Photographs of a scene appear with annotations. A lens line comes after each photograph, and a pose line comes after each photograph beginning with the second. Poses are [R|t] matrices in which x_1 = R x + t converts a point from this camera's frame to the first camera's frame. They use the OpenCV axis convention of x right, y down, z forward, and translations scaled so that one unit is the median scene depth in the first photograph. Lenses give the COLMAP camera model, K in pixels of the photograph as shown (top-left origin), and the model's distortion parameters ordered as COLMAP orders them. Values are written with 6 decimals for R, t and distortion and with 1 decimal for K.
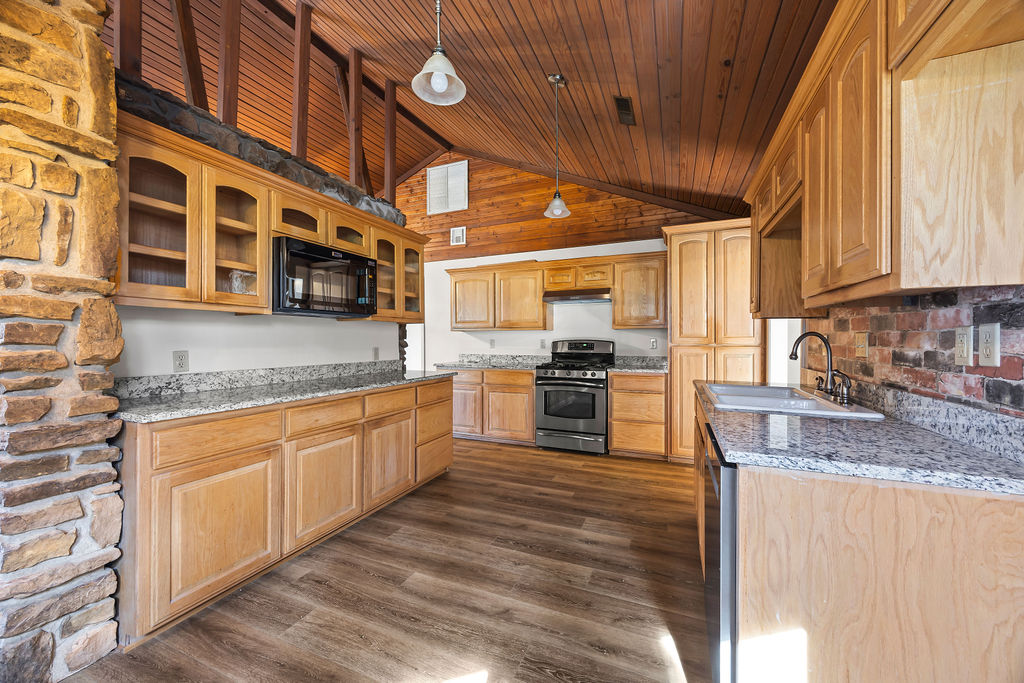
lens RADIAL K [[390.9, 0, 507.4], [0, 390.9, 340.6], [0, 0, 1]] dist [-0.002059, -0.000023]
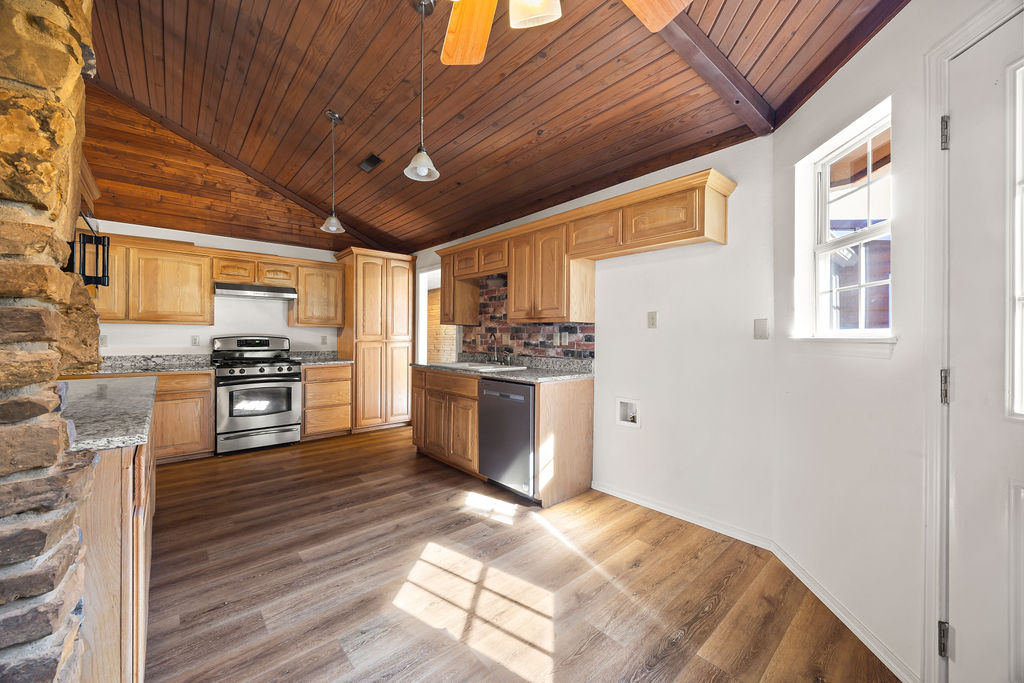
lens RADIAL K [[390.9, 0, 507.4], [0, 390.9, 340.6], [0, 0, 1]] dist [-0.002059, -0.000023]
pose [[0.428259, -0.006308, 0.903634, -0.634151], [-0.001019, 0.999972, 0.007463, 0.000699], [-0.903656, -0.004117, 0.428240, 0.013896]]
